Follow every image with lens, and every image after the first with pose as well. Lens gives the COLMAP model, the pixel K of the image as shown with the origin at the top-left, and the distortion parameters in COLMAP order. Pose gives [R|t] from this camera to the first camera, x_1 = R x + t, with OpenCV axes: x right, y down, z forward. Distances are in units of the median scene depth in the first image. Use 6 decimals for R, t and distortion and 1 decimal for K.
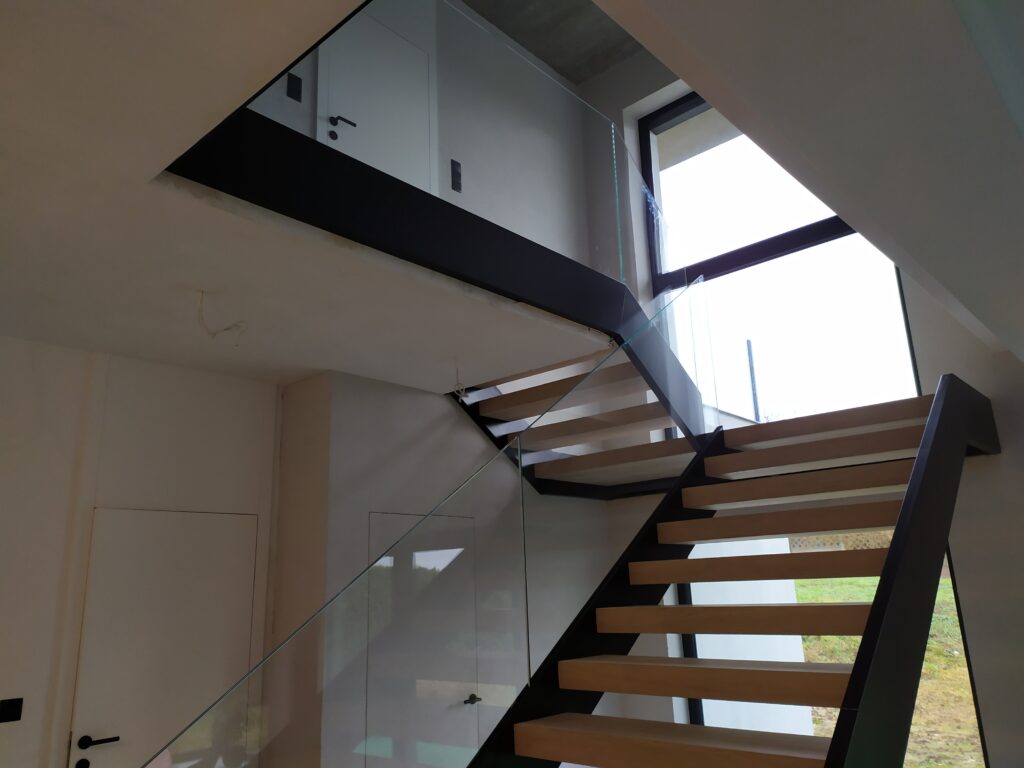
lens RADIAL K [[774.0, 0, 512.0], [0, 774.0, 384.0], [0, 0, 1]] dist [0.005879, 0.001066]
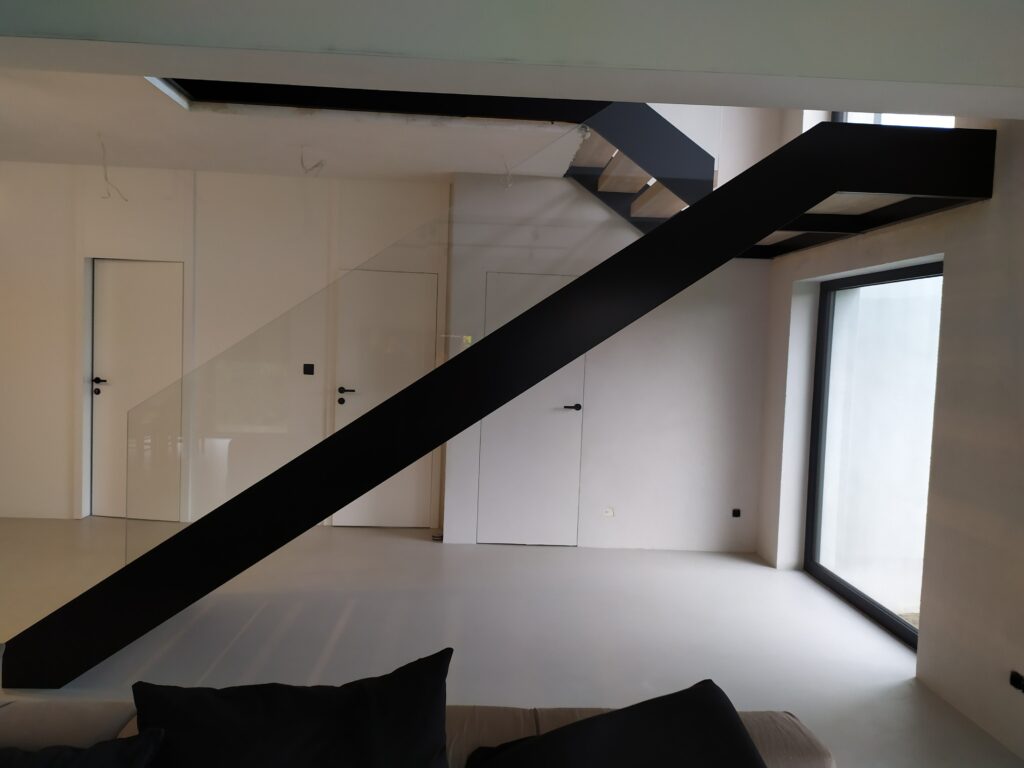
lens RADIAL K [[757.5, 0, 512.0], [0, 757.5, 384.0], [0, 0, 1]] dist [0.014808, -0.010003]
pose [[0.698867, 0.102480, -0.707872, 0.896127], [0.118911, 0.959262, 0.256273, 0.010077], [0.705298, -0.263275, 0.658211, 0.048310]]
